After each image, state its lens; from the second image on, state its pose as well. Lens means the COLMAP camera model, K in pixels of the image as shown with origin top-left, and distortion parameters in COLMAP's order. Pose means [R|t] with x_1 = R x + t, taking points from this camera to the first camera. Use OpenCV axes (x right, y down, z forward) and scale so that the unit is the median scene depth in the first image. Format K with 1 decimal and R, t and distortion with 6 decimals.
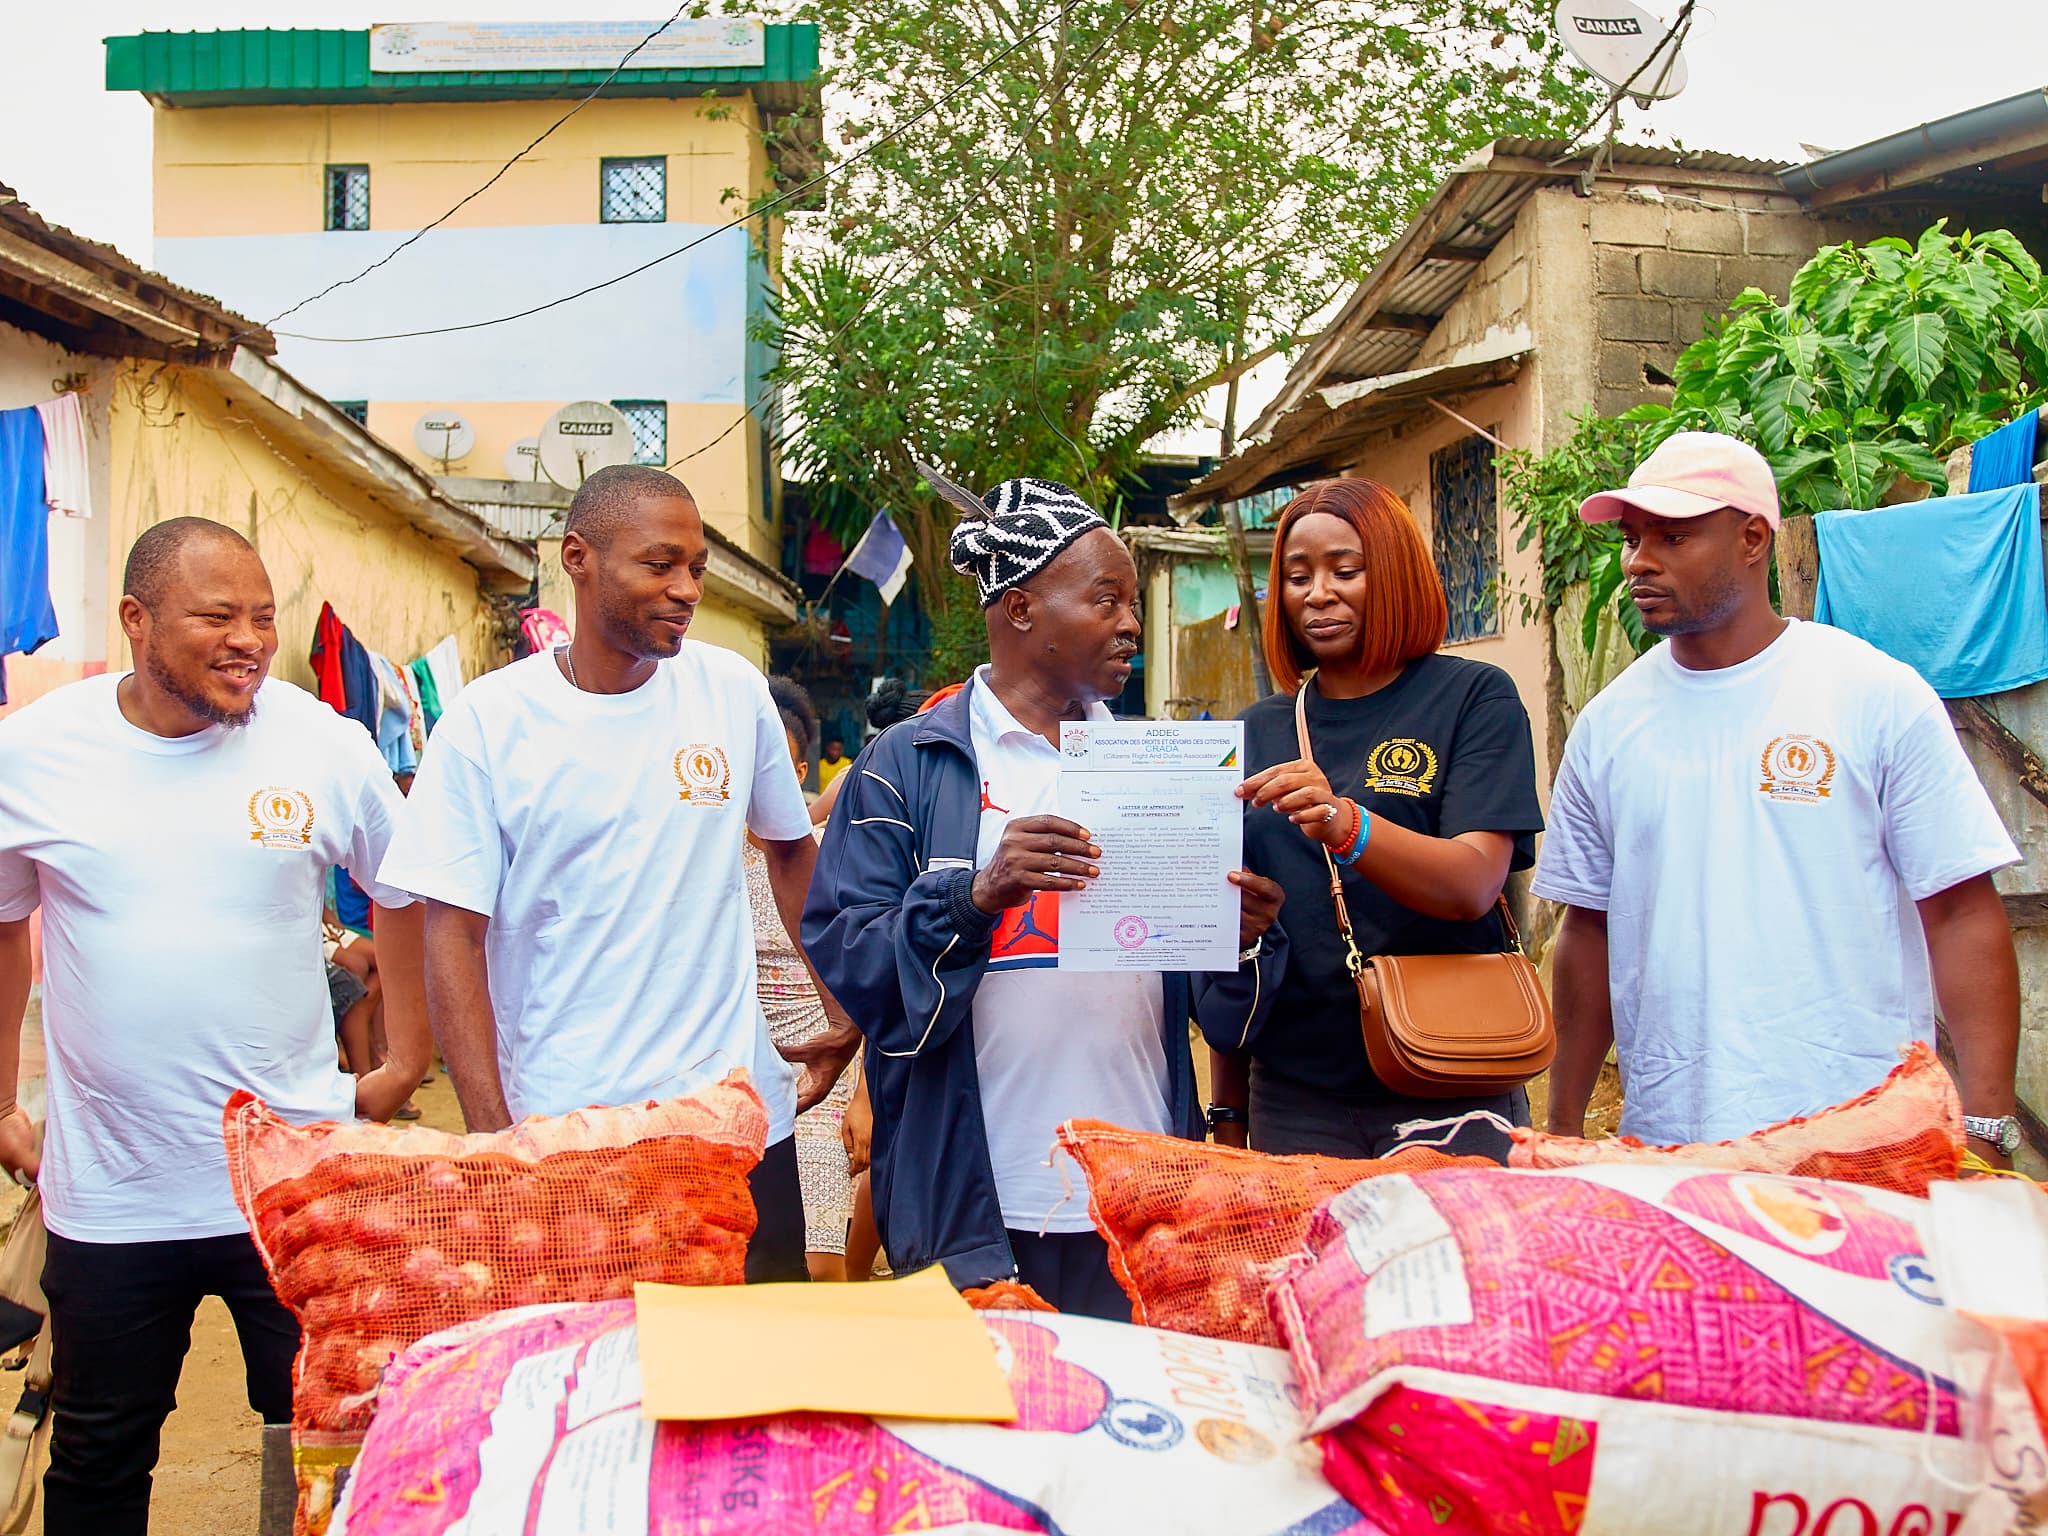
lens RADIAL K [[2296.7, 0, 1009.4], [0, 2296.7, 768.4], [0, 0, 1]] dist [-0.086563, 0.077411]
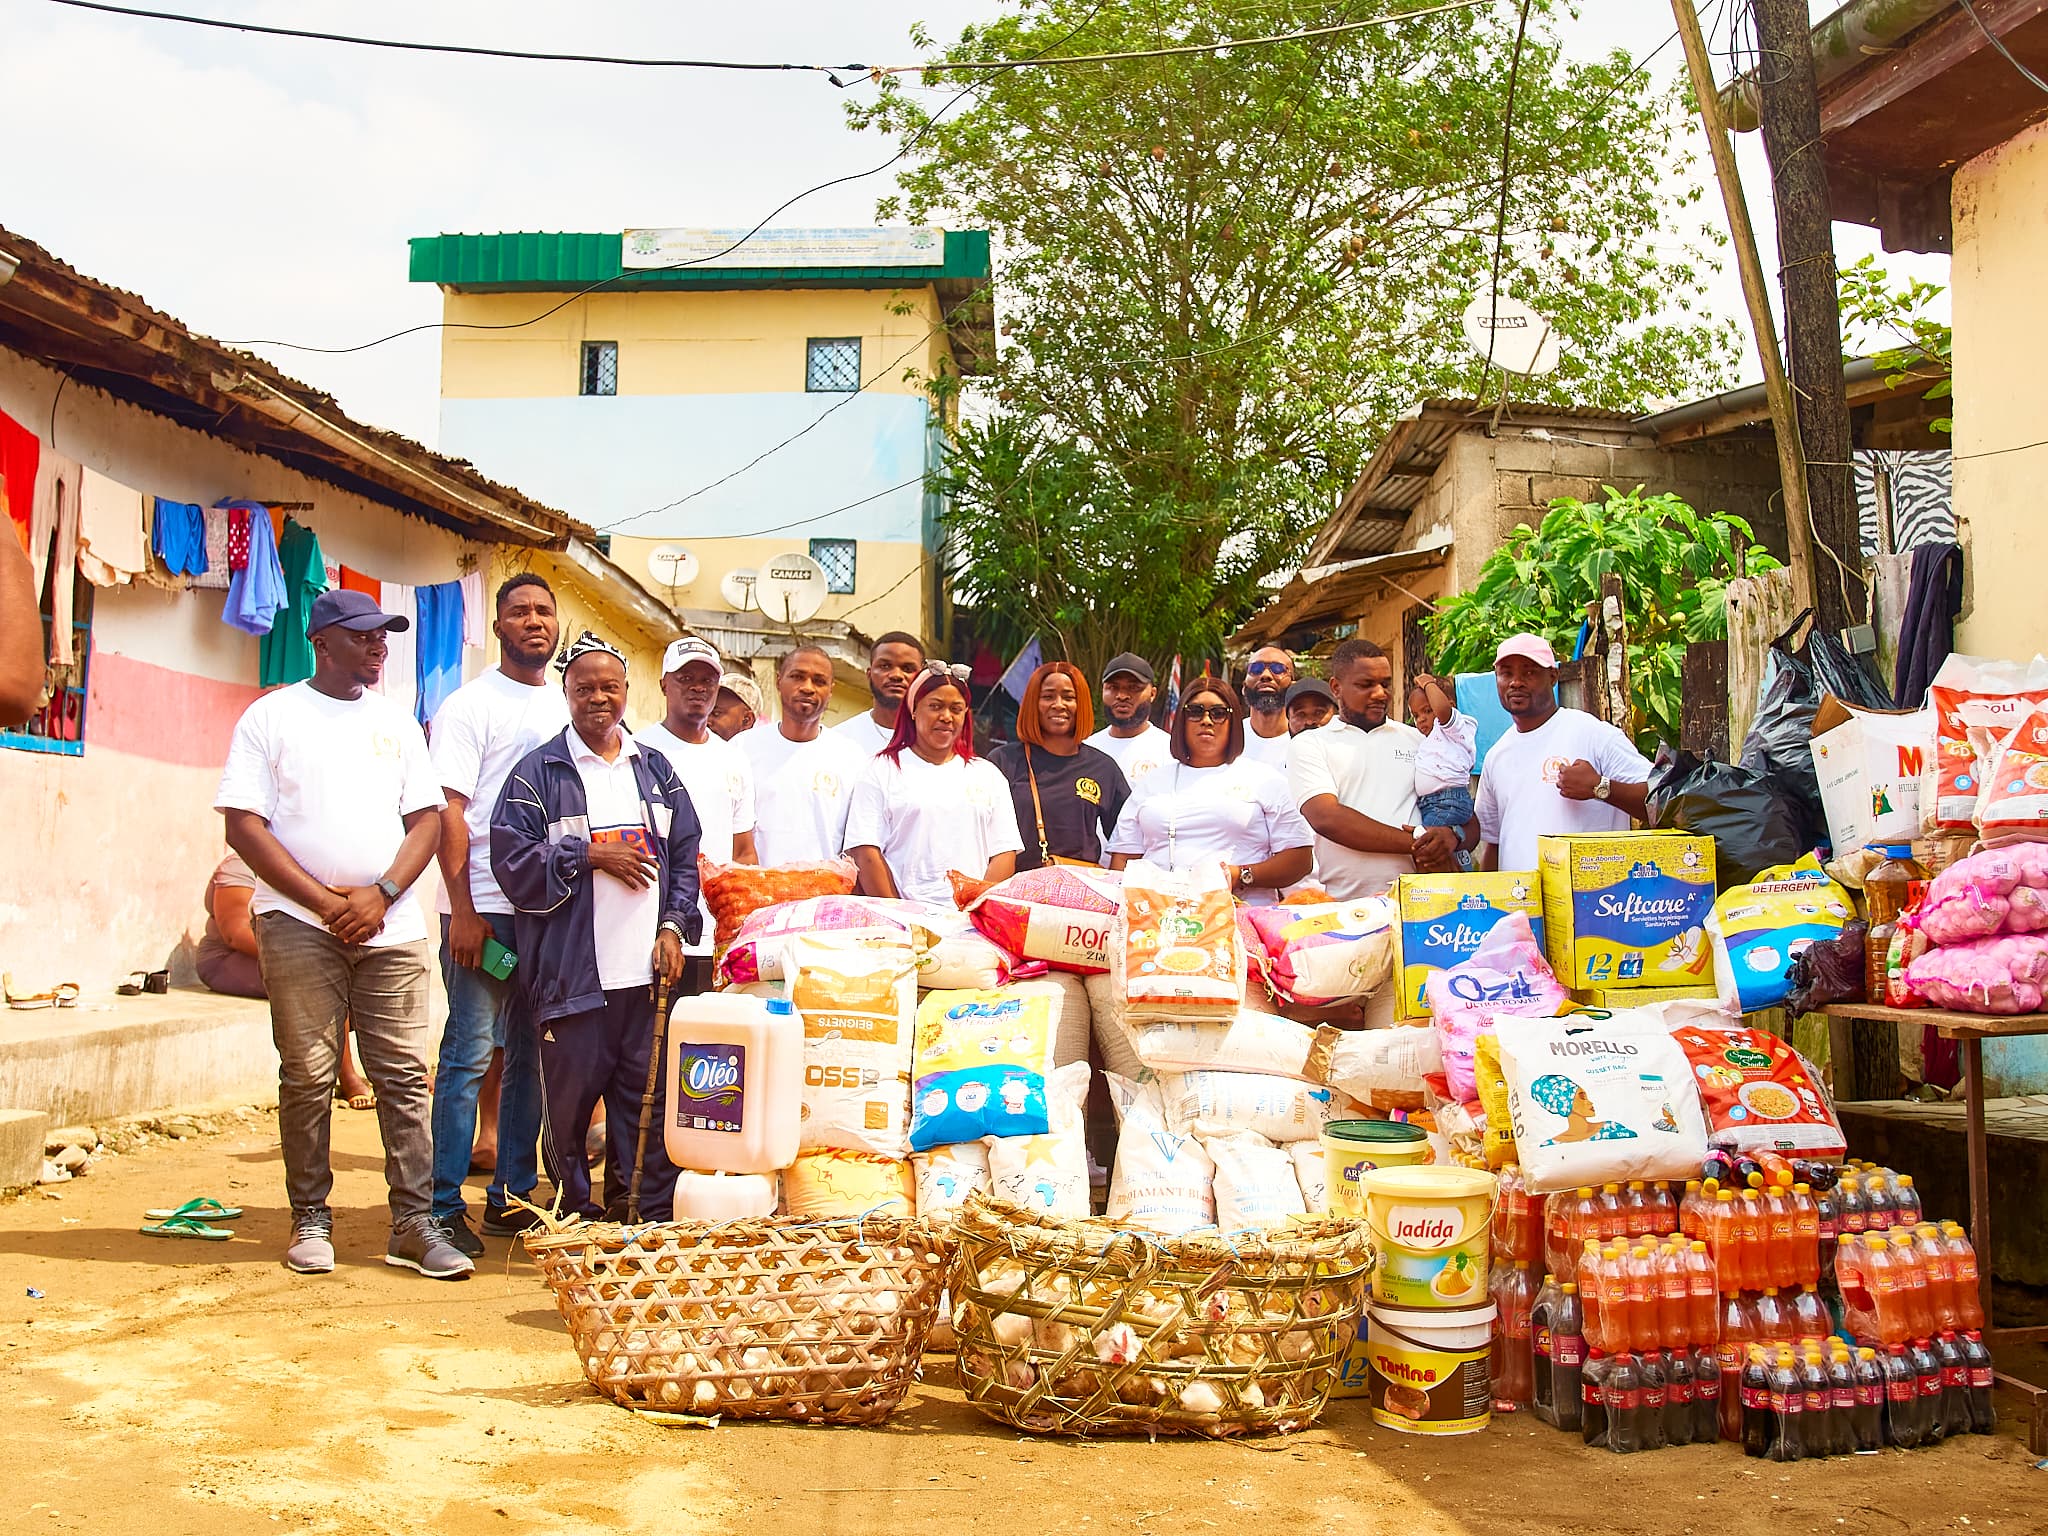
lens RADIAL K [[2336.6, 0, 1022.9], [0, 2336.6, 757.2], [0, 0, 1]] dist [-0.090097, 0.089640]
pose [[0.996750, 0.021926, -0.077514, 0.075343], [-0.025944, 0.998350, -0.051223, 0.029741], [0.076263, 0.053067, 0.995675, -0.447403]]
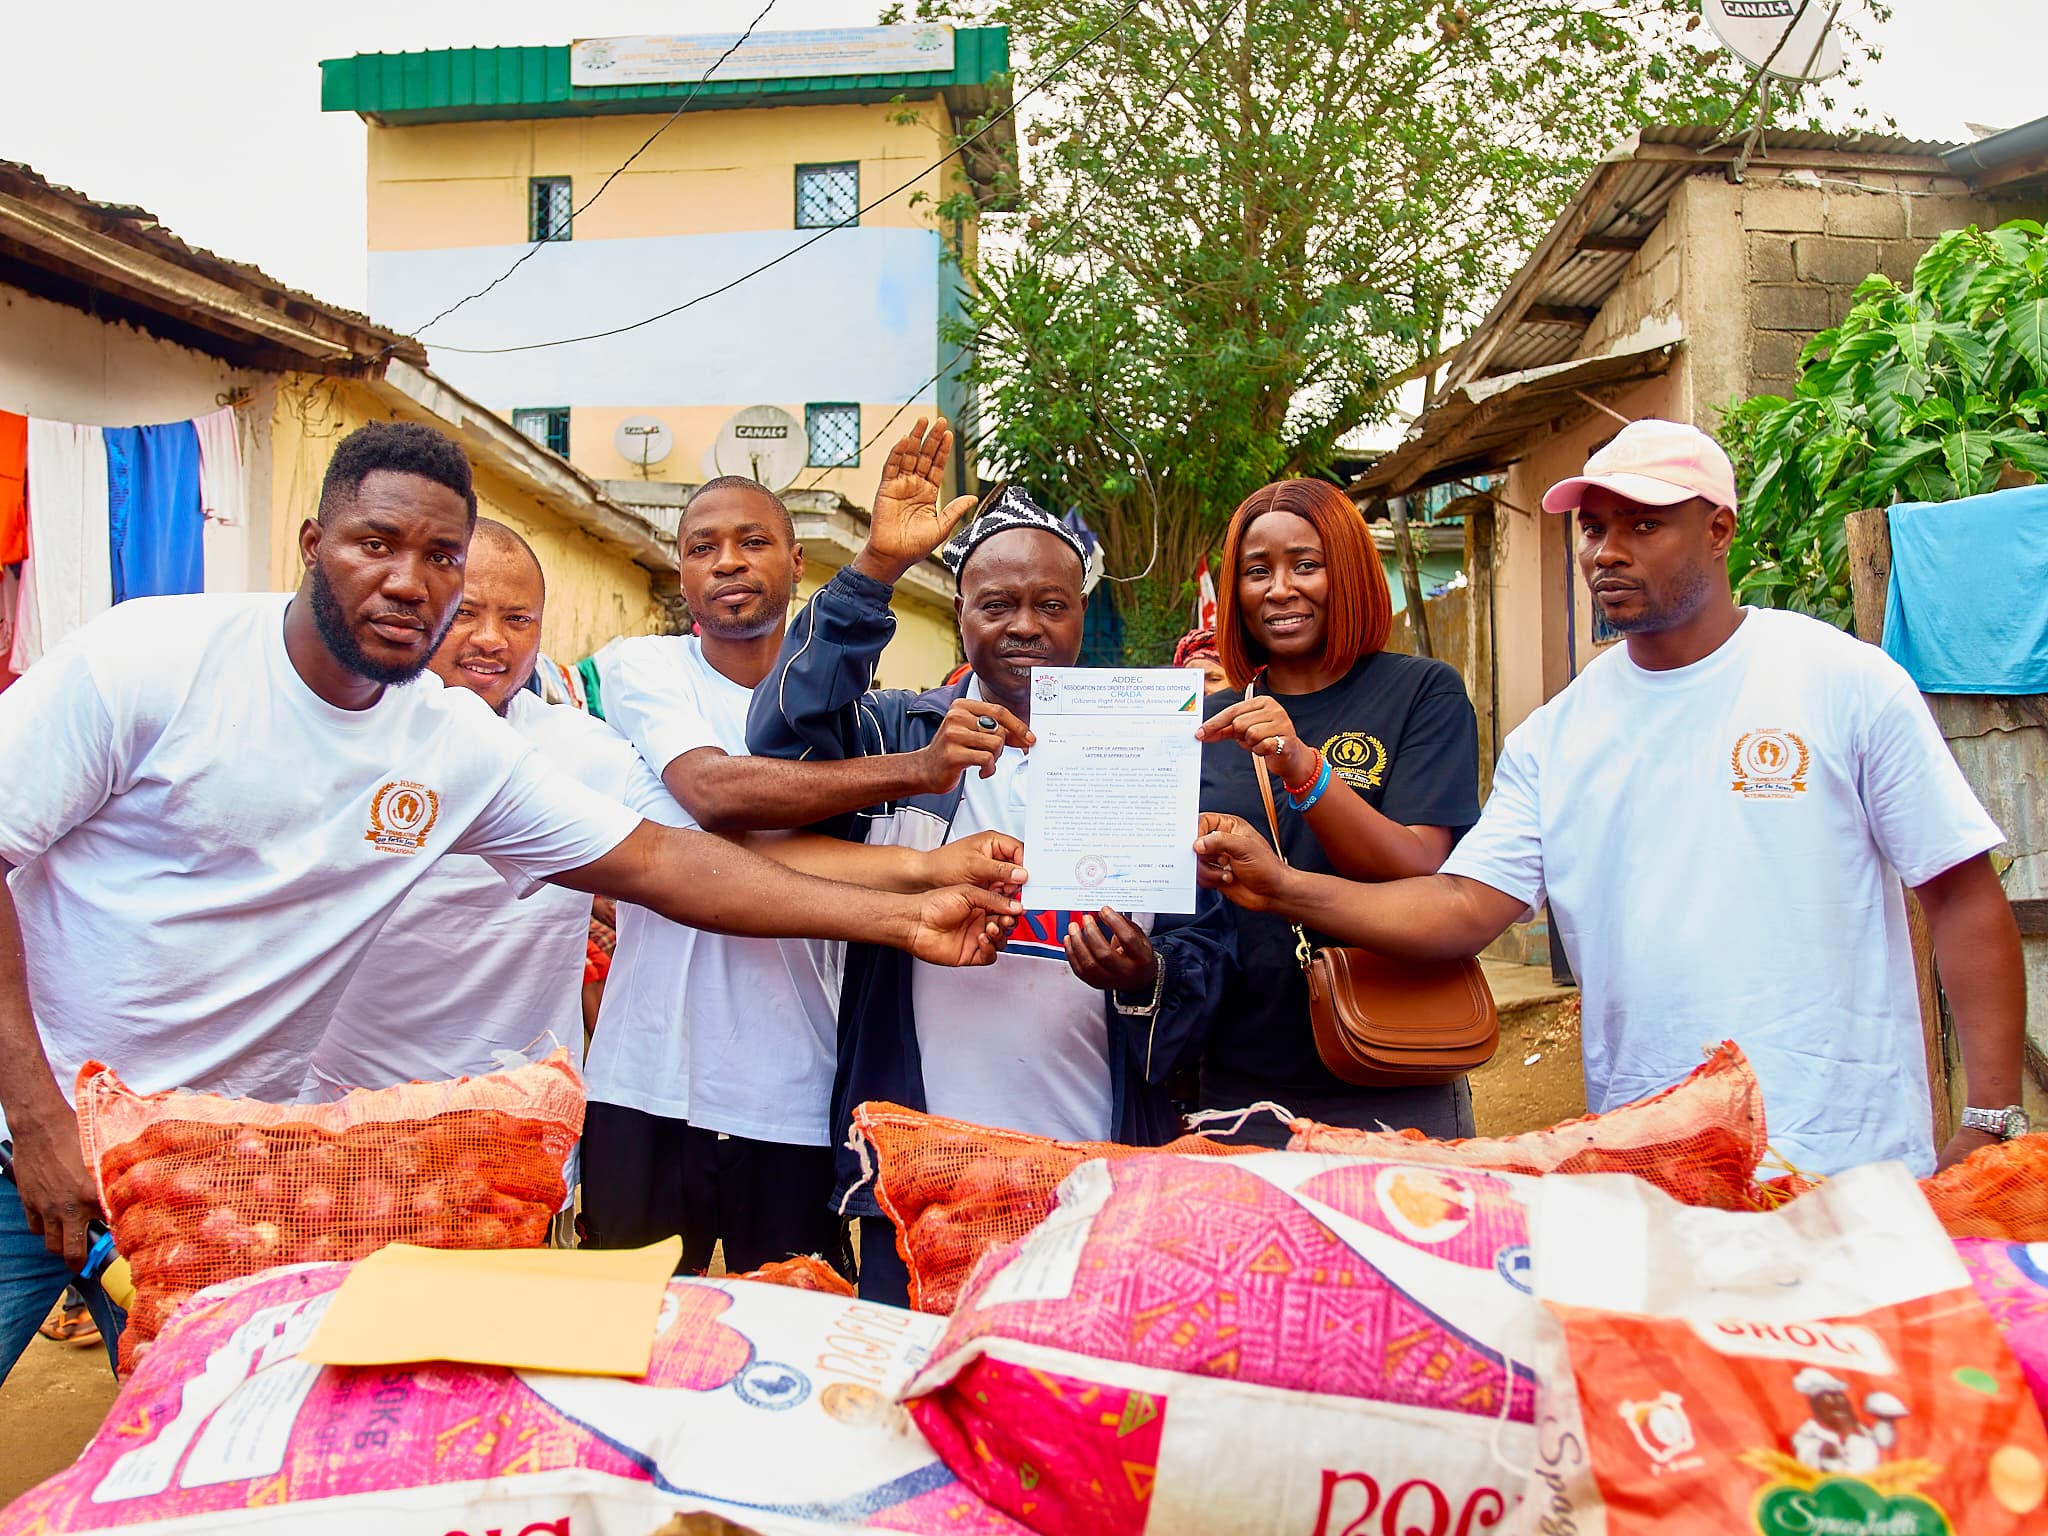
lens RADIAL K [[2296.4, 0, 994.2], [0, 2296.4, 767.3], [0, 0, 1]] dist [-0.087676, 0.079527]
pose [[0.994327, 0.001109, -0.106361, 0.037590], [-0.001046, 0.999999, 0.000647, -0.000006], [0.106362, -0.000532, 0.994327, -0.005685]]
